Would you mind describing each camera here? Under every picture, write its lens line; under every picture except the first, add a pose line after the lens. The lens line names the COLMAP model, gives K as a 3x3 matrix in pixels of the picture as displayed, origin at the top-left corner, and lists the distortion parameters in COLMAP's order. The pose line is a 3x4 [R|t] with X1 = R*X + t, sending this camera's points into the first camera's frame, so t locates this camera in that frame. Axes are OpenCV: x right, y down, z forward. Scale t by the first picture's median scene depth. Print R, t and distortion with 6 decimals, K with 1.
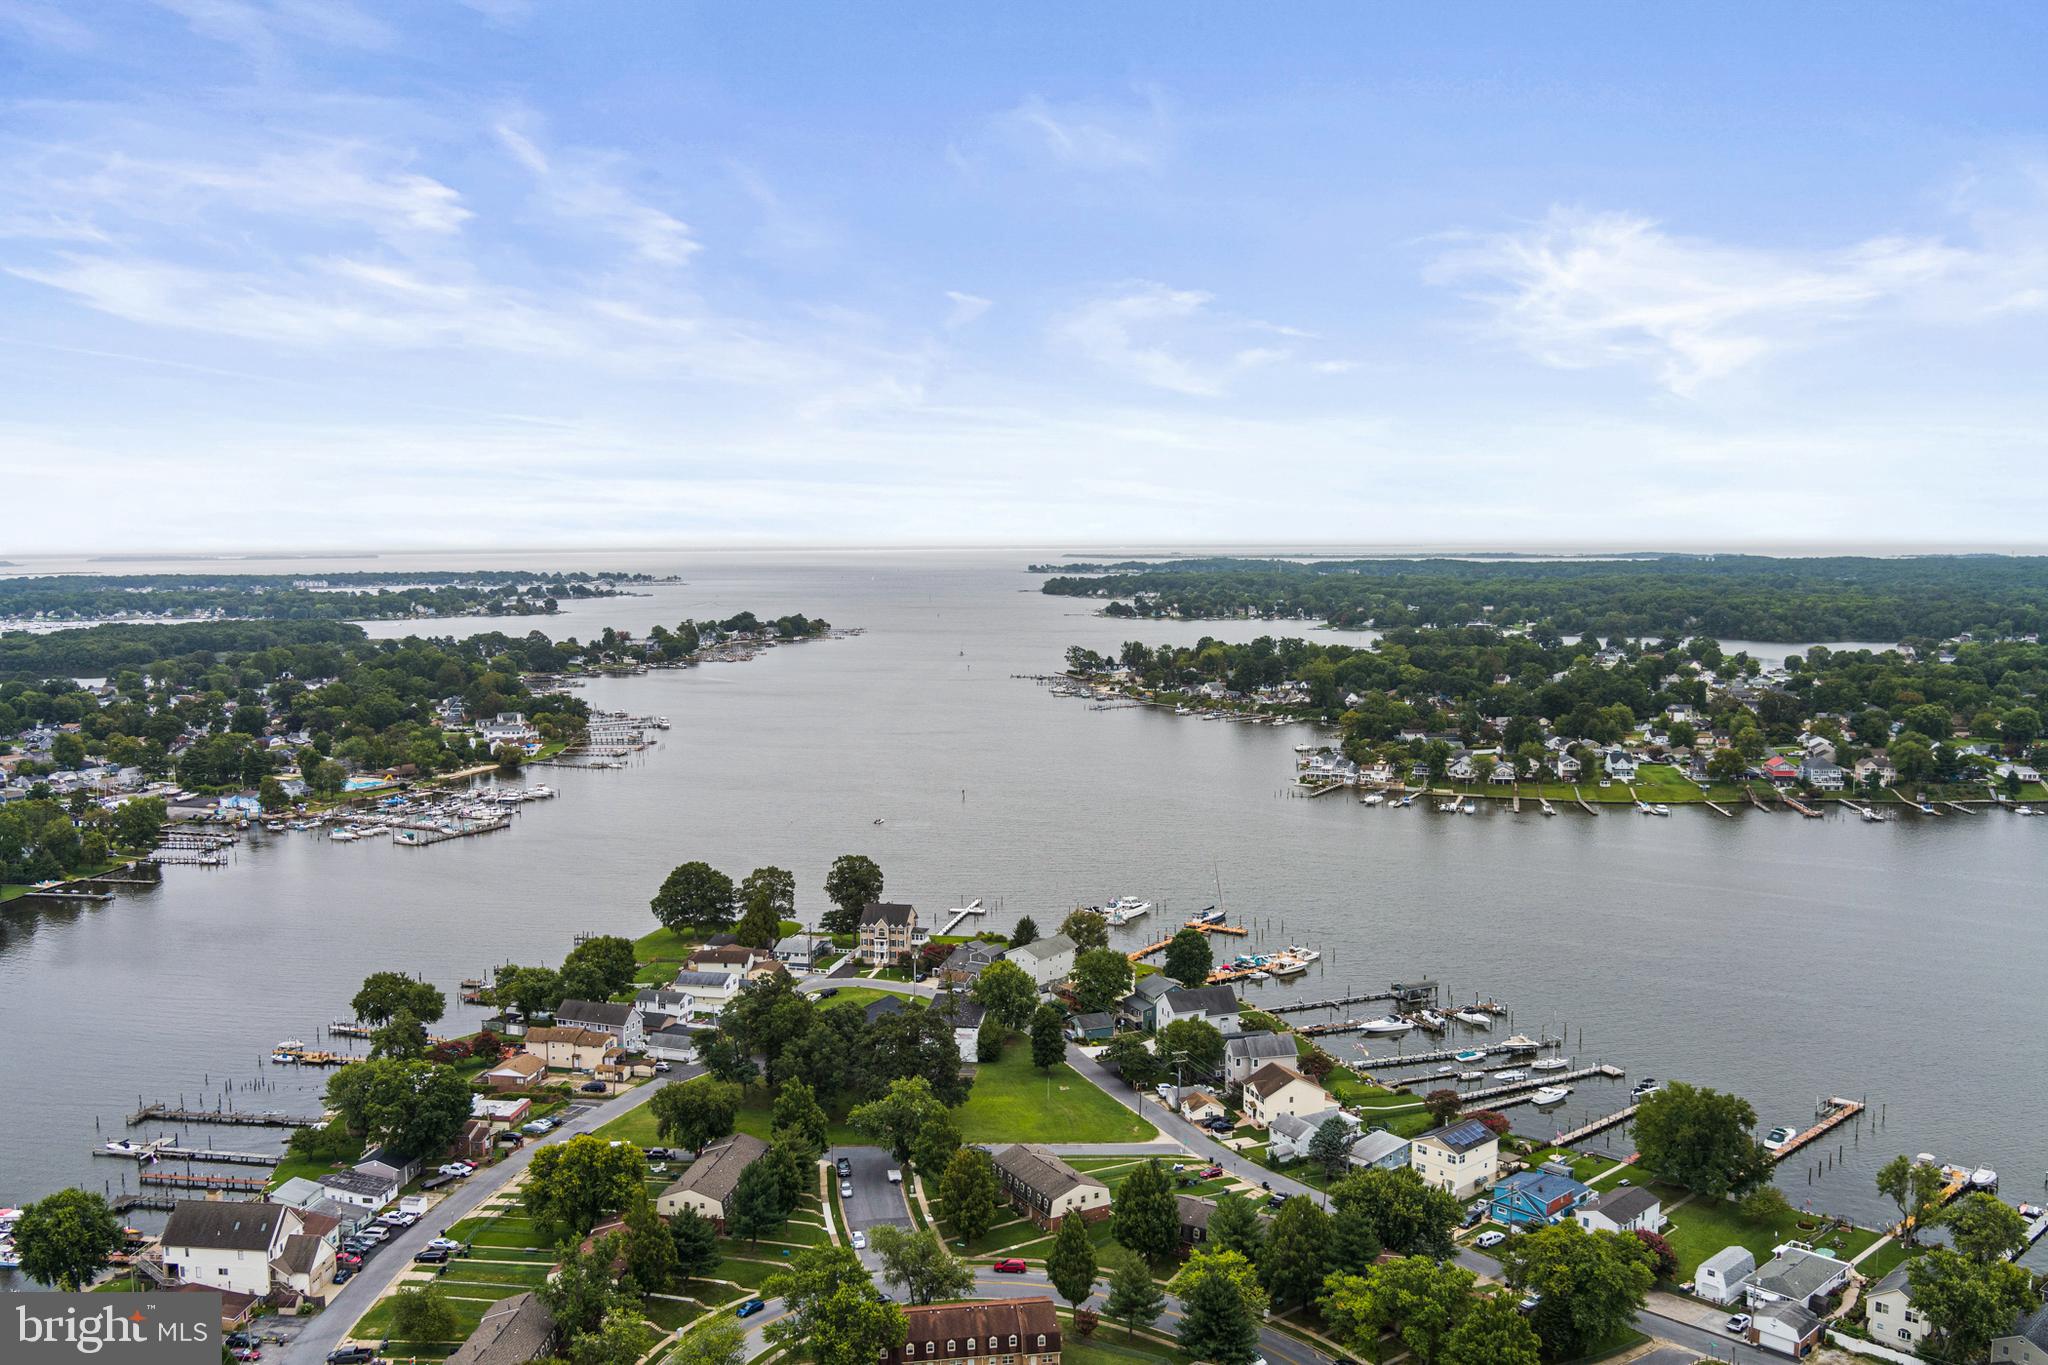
lens RADIAL K [[1657.1, 0, 1026.6], [0, 1657.1, 678.0], [0, 0, 1]] dist [-0.074118, 0.015931]
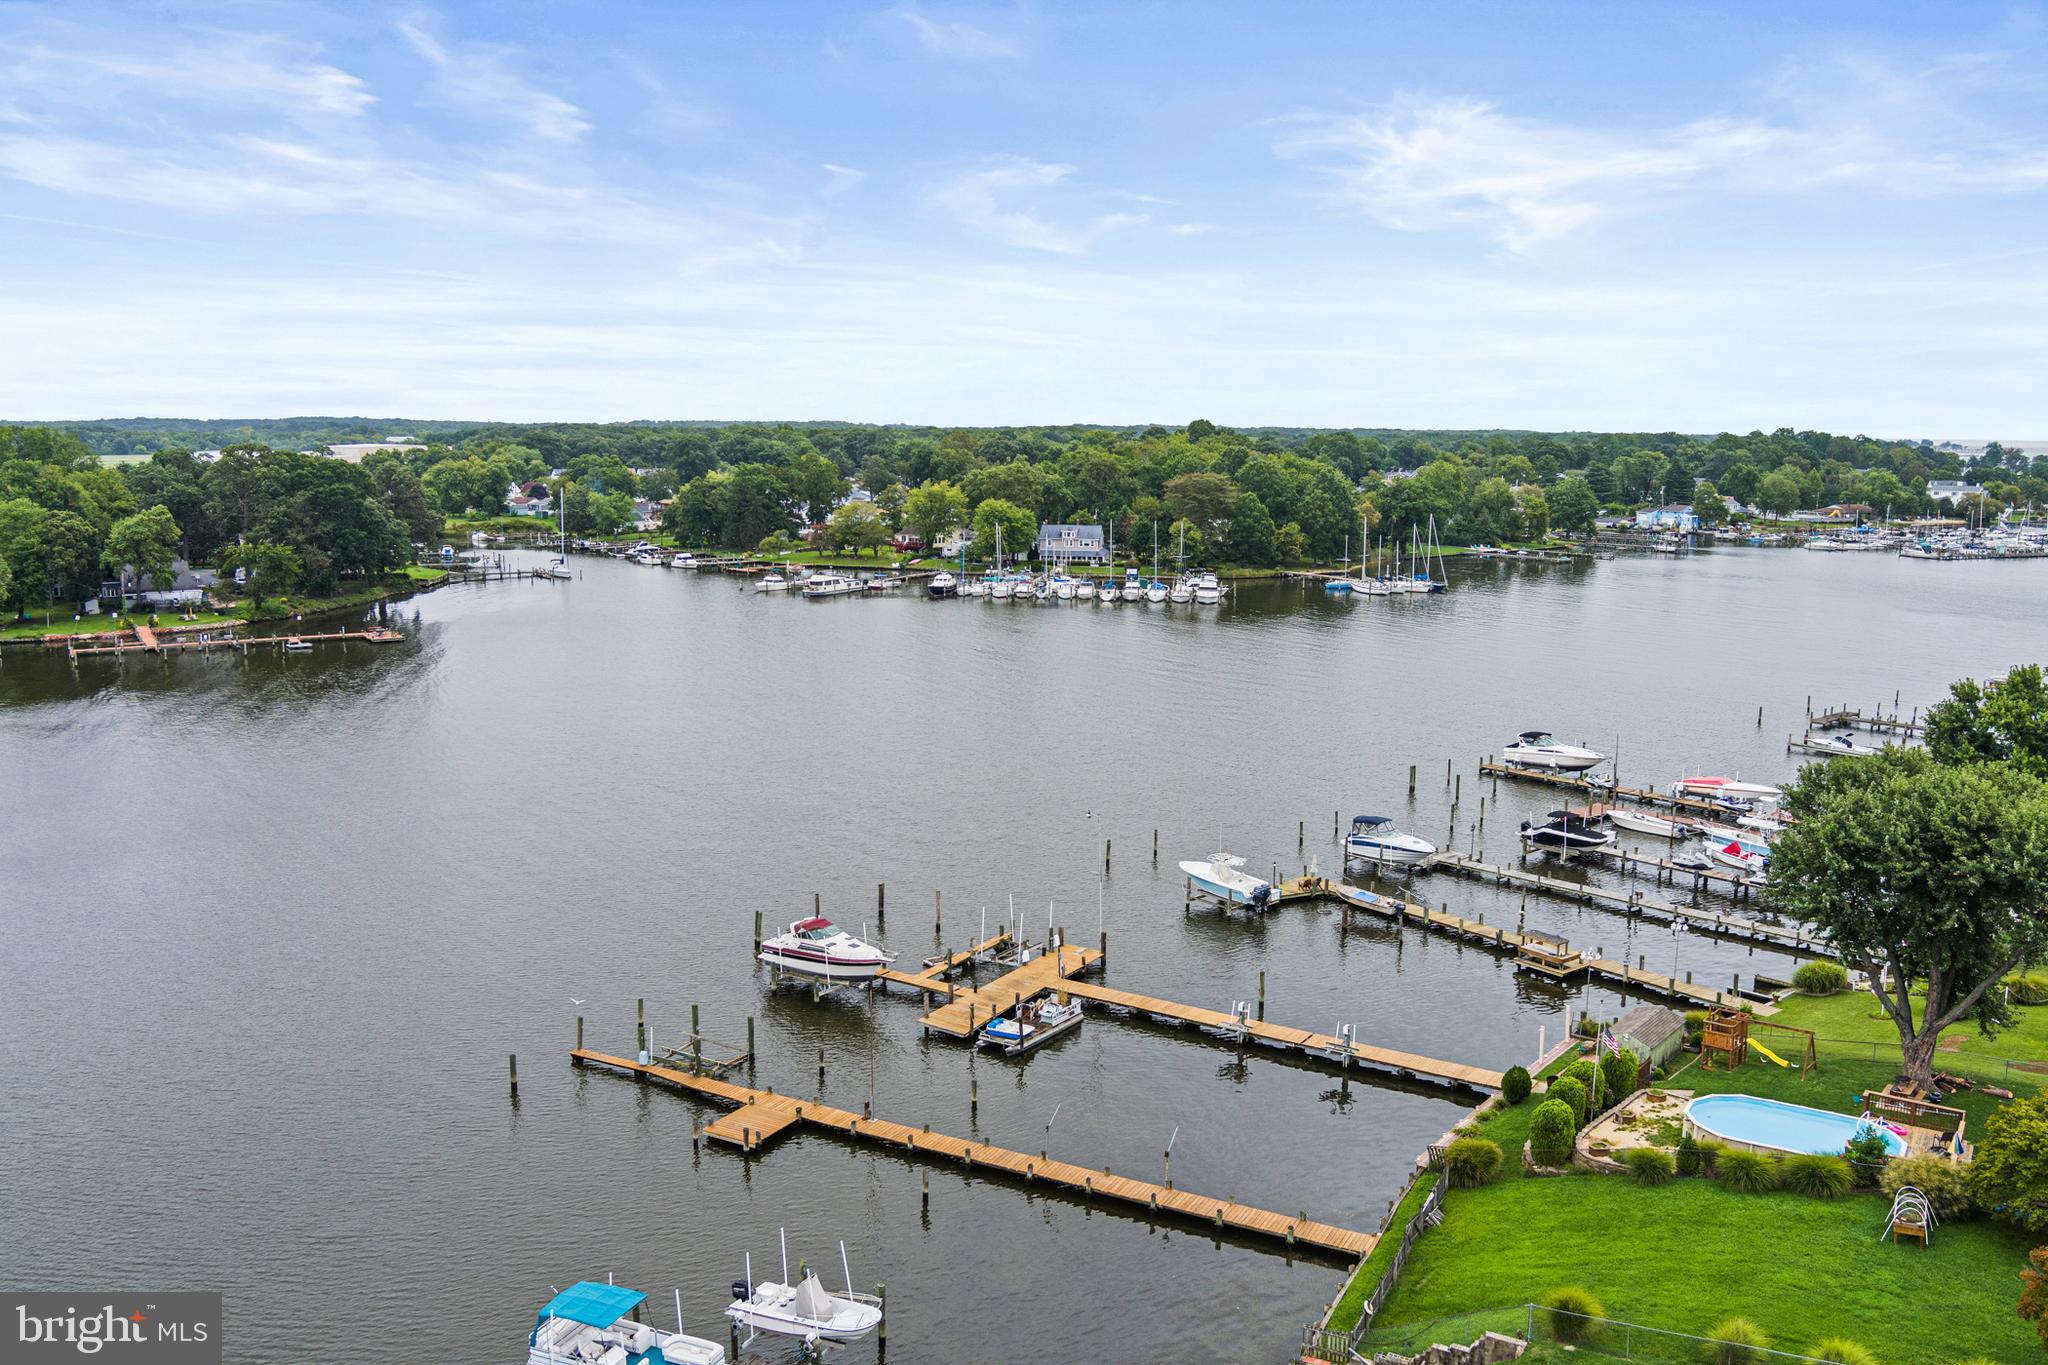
lens RADIAL K [[1656.8, 0, 1024.0], [0, 1656.8, 682.5], [0, 0, 1]] dist [-0.068542, -0.002818]
pose [[0.748435, 0.112100, -0.653665, -0.116712], [-0.066516, 0.993330, 0.094190, 0.067337], [0.659864, -0.027016, 0.750899, 0.111789]]
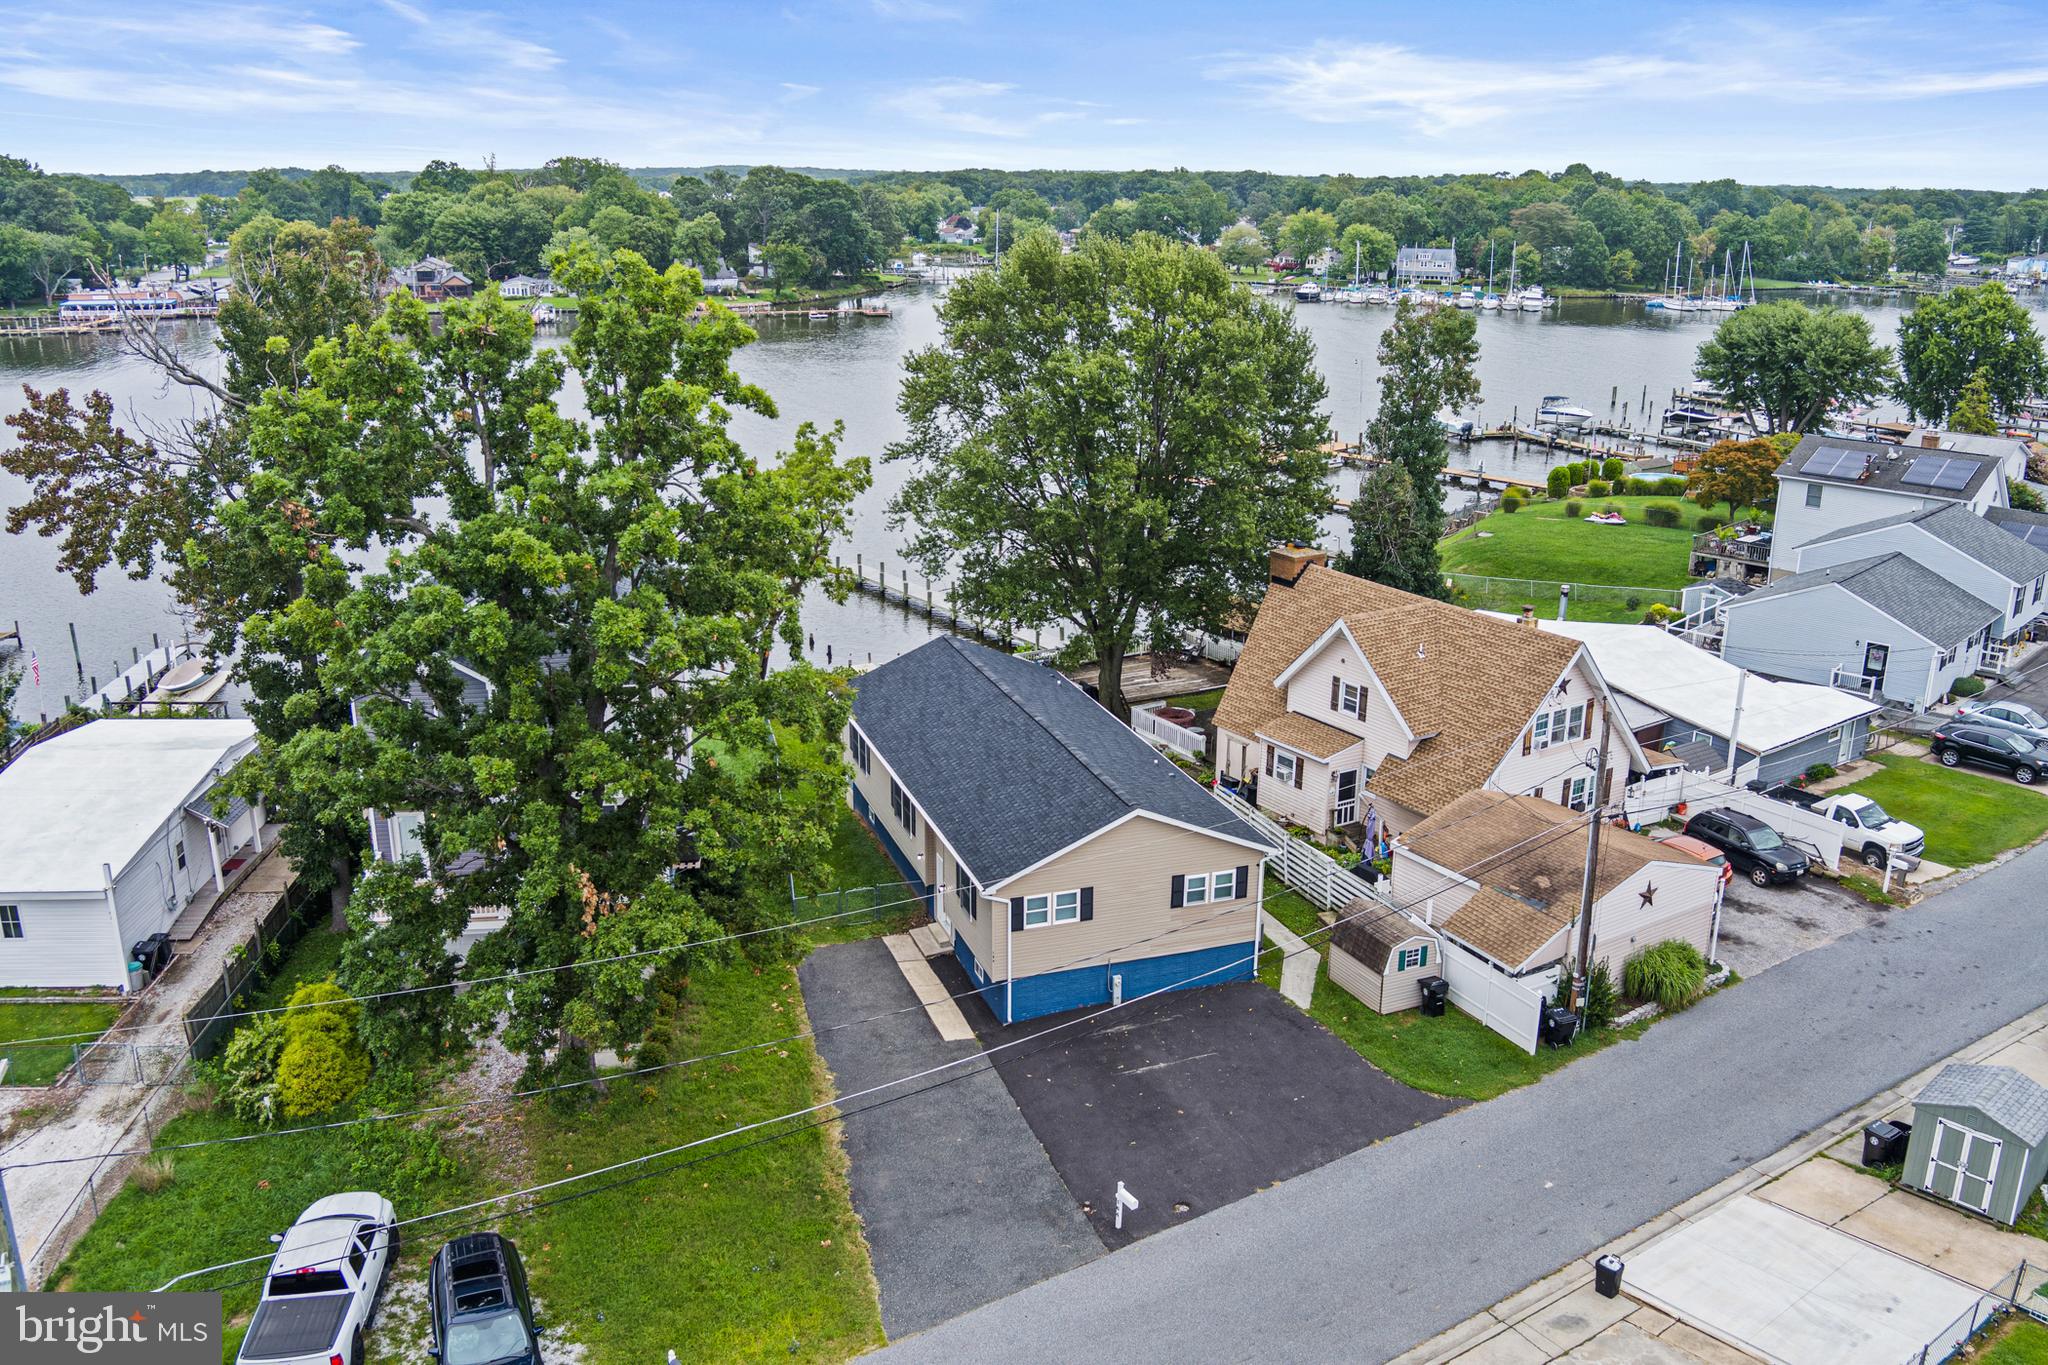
lens RADIAL K [[1656.8, 0, 1024.0], [0, 1656.8, 682.5], [0, 0, 1]] dist [-0.068542, -0.002818]
pose [[0.575936, 0.249222, -0.778580, -0.059640], [-0.077952, 0.964800, 0.251168, 0.076001], [0.813770, -0.083964, 0.575090, 0.062816]]
